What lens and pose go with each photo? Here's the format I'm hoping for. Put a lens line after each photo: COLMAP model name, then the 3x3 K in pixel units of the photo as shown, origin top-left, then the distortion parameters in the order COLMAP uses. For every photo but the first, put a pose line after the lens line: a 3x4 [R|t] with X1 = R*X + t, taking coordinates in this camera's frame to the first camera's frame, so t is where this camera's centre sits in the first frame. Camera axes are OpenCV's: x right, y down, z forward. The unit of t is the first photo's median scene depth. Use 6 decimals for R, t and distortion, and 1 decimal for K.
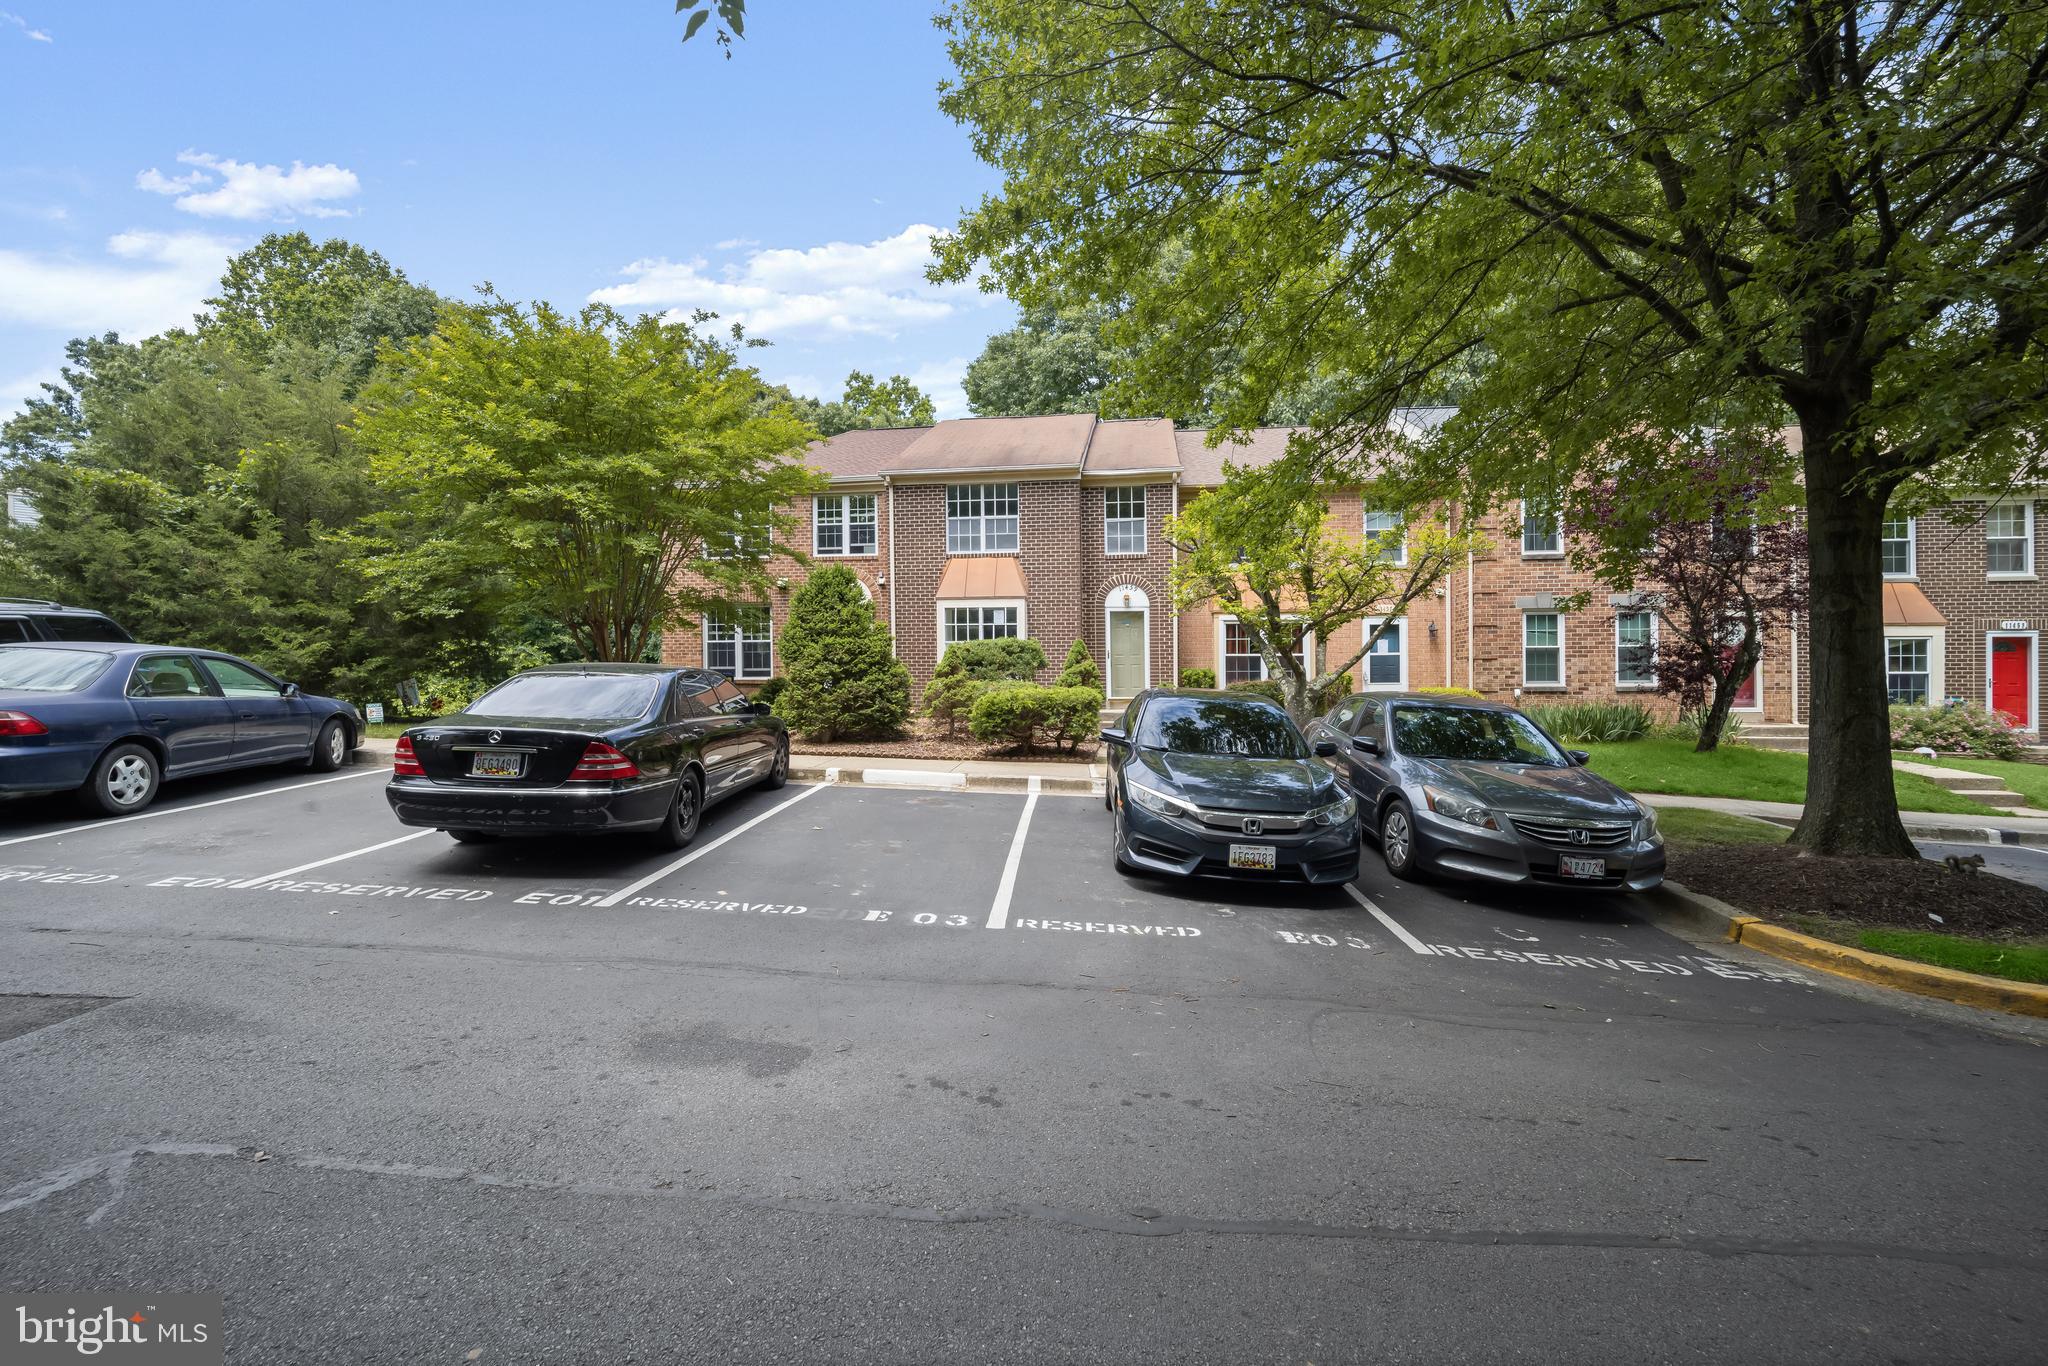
lens RADIAL K [[835.9, 0, 1024.0], [0, 835.9, 683.0], [0, 0, 1]] dist [-0.019161, -0.000296]
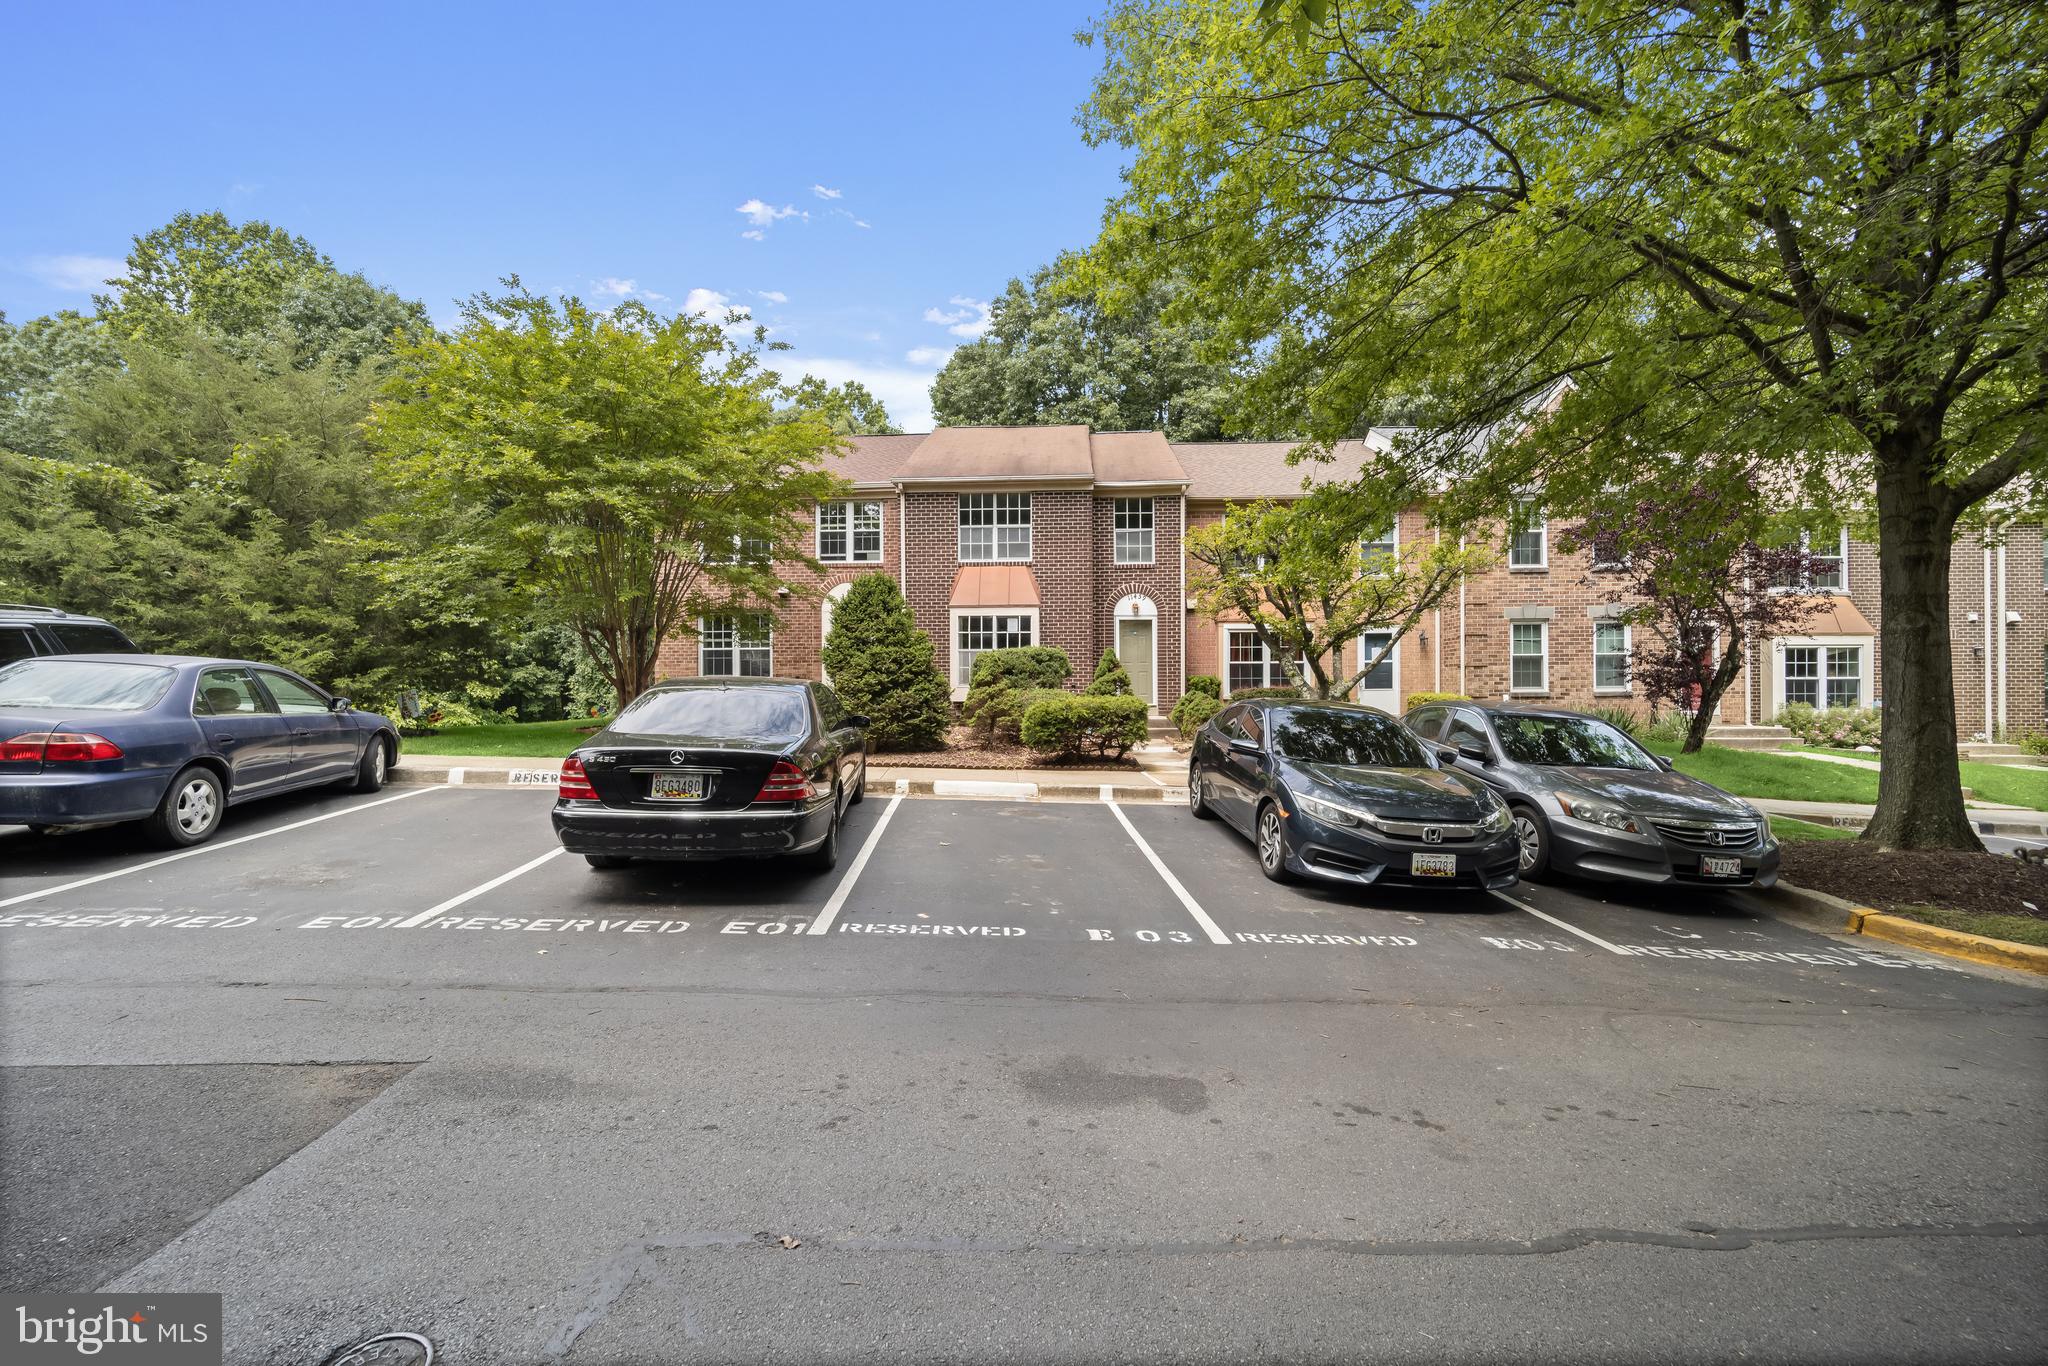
lens RADIAL K [[825.1, 0, 1013.9], [0, 825.1, 679.5], [0, 0, 1]] dist [-0.020033, 0.000609]
pose [[0.996309, -0.003155, 0.085784, -0.162702], [0.003928, 0.999953, -0.008840, -0.006847], [-0.085752, 0.009144, 0.996275, 0.015721]]
